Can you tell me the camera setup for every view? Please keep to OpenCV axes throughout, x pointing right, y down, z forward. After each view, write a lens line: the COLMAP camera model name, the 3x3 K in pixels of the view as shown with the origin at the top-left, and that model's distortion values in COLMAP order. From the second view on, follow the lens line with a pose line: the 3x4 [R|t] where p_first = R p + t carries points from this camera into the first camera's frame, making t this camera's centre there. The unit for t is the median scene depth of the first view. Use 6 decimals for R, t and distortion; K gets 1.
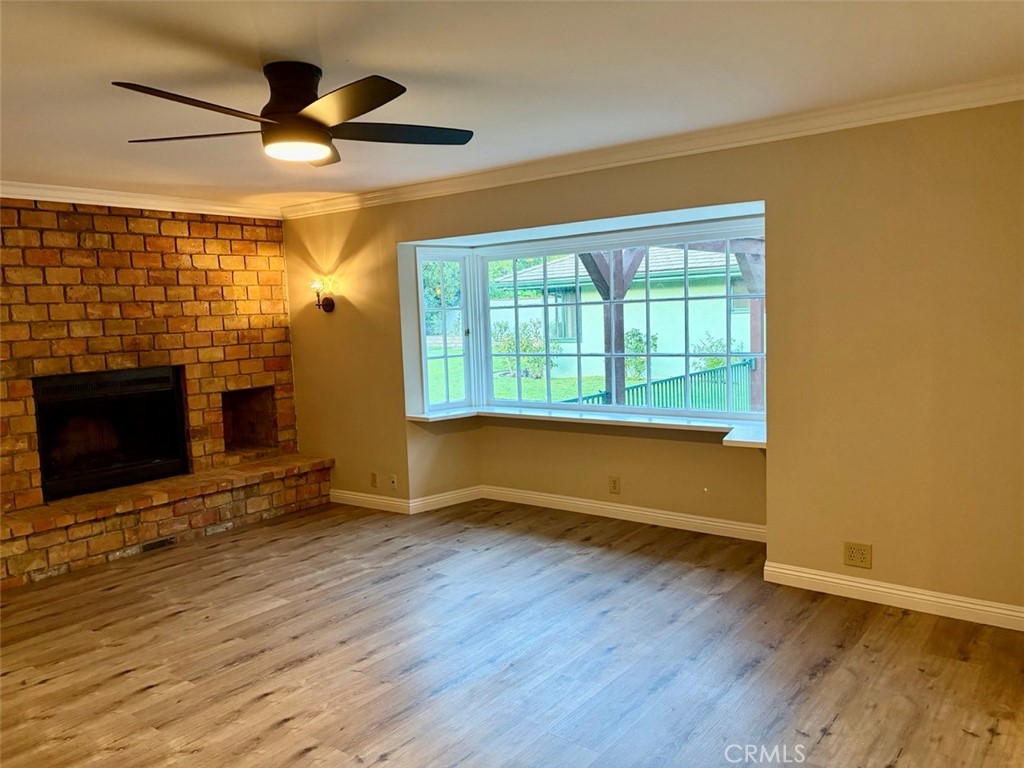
lens RADIAL K [[779.2, 0, 520.4], [0, 779.2, 382.1], [0, 0, 1]] dist [0.050830, -0.062836]
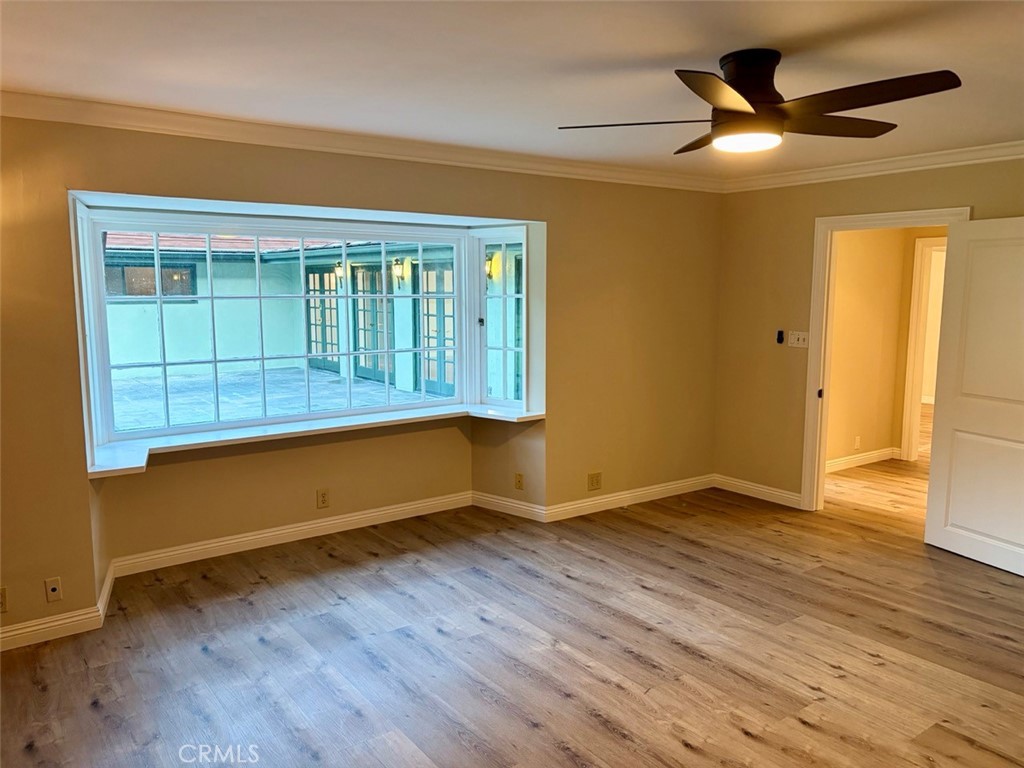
lens RADIAL K [[779.2, 0, 521.2], [0, 779.2, 383.9], [0, 0, 1]] dist [0.050830, -0.062836]
pose [[0.287366, -0.088859, 0.953690, -0.806874], [0.085231, 0.994110, 0.066943, -0.048594], [-0.954021, 0.062047, 0.293247, 0.621119]]
